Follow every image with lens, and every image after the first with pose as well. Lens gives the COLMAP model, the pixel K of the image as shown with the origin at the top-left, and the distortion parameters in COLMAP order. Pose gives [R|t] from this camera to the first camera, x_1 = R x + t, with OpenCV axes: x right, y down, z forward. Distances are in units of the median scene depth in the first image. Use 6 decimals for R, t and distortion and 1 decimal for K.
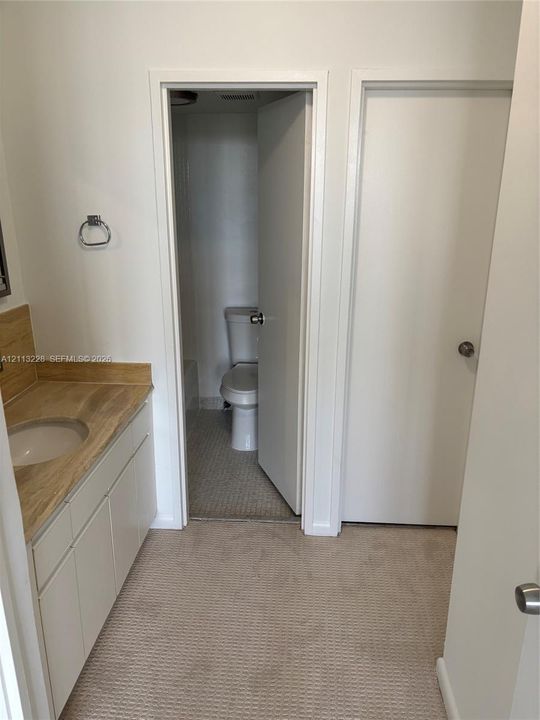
lens RADIAL K [[549.8, 0, 270.0], [0, 549.8, 360.9], [0, 0, 1]] dist [-0.004344, -0.002023]
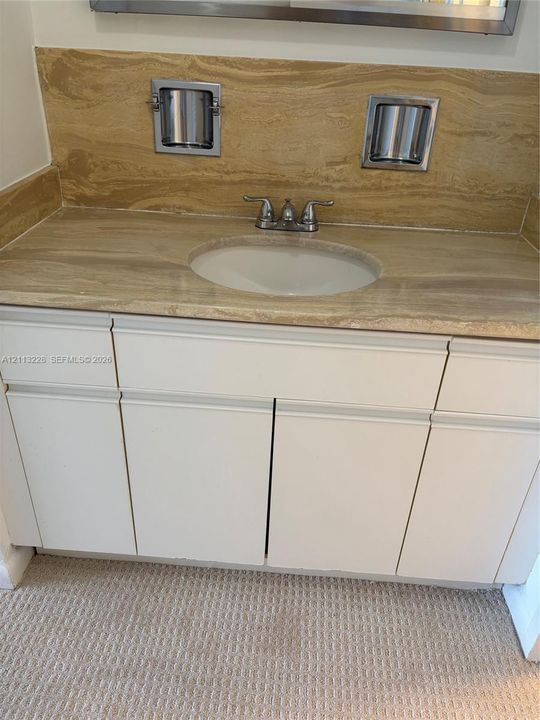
lens RADIAL K [[549.8, 0, 268.7], [0, 549.8, 361.5], [0, 0, 1]] dist [-0.004344, -0.002023]
pose [[0.010847, 0.502252, -0.864653, 0.121757], [-0.336999, 0.815953, 0.469736, -0.035985], [0.941442, 0.286292, 0.178109, 0.780239]]
